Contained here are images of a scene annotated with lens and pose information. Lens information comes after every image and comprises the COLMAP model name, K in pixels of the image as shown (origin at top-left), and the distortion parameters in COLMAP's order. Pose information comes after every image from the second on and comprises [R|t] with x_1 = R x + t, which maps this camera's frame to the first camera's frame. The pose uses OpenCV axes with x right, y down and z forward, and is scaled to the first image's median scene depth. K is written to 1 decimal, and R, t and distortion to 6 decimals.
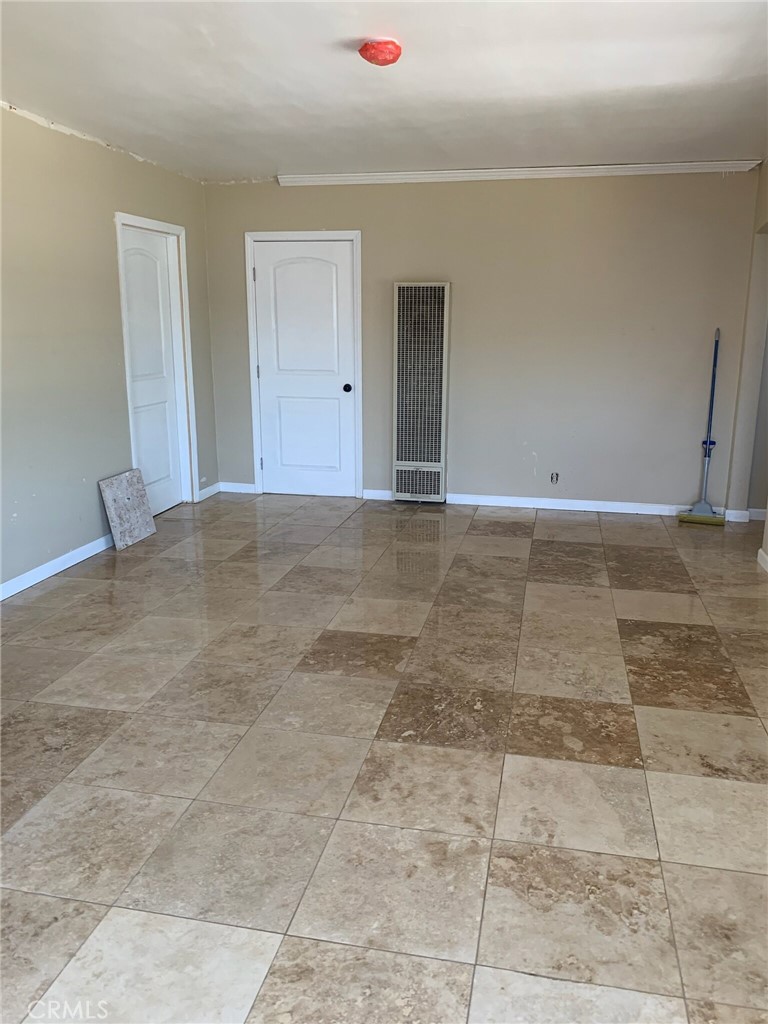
lens RADIAL K [[778.2, 0, 384.0], [0, 778.2, 512.0], [0, 0, 1]] dist [0.065477, -0.146334]
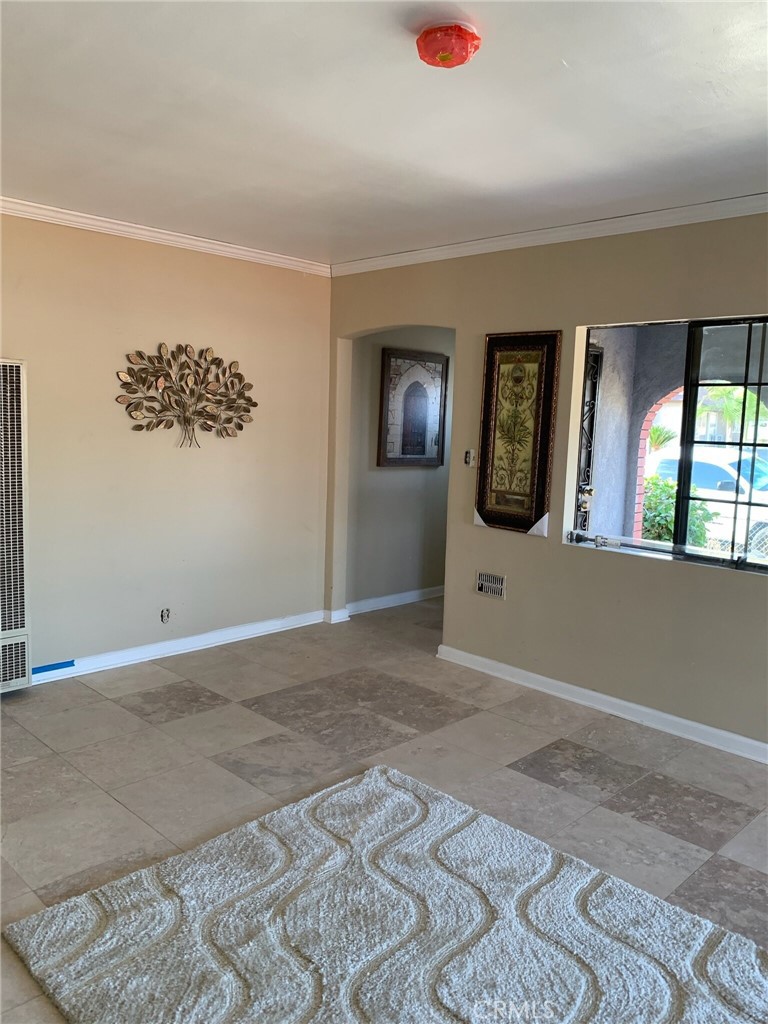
lens RADIAL K [[778.2, 0, 384.0], [0, 778.2, 512.0], [0, 0, 1]] dist [0.065477, -0.146334]
pose [[0.526527, -0.092795, 0.845079, -0.450664], [0.171119, 0.985249, 0.001571, -0.156131], [-0.832759, 0.143782, 0.534639, 0.552982]]
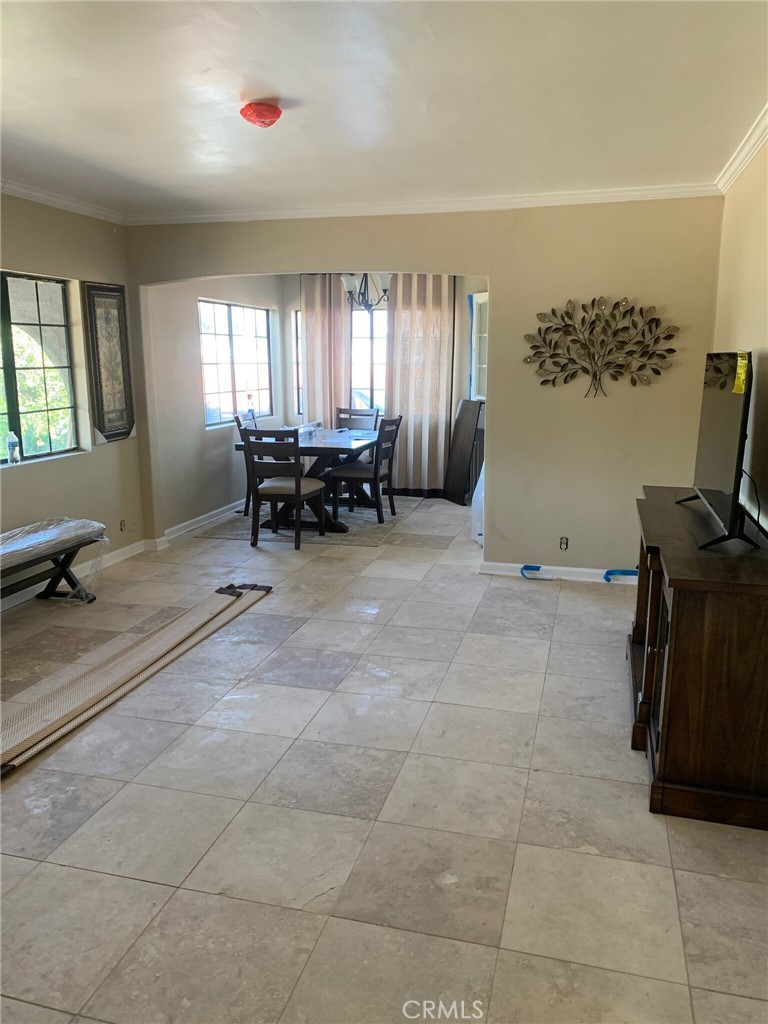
lens RADIAL K [[778.2, 0, 384.0], [0, 778.2, 512.0], [0, 0, 1]] dist [0.065477, -0.146334]
pose [[-0.998993, -0.013127, 0.042904, -0.155119], [0.006303, 0.905695, 0.423883, -0.399629], [-0.044423, 0.423726, -0.904700, 1.560927]]
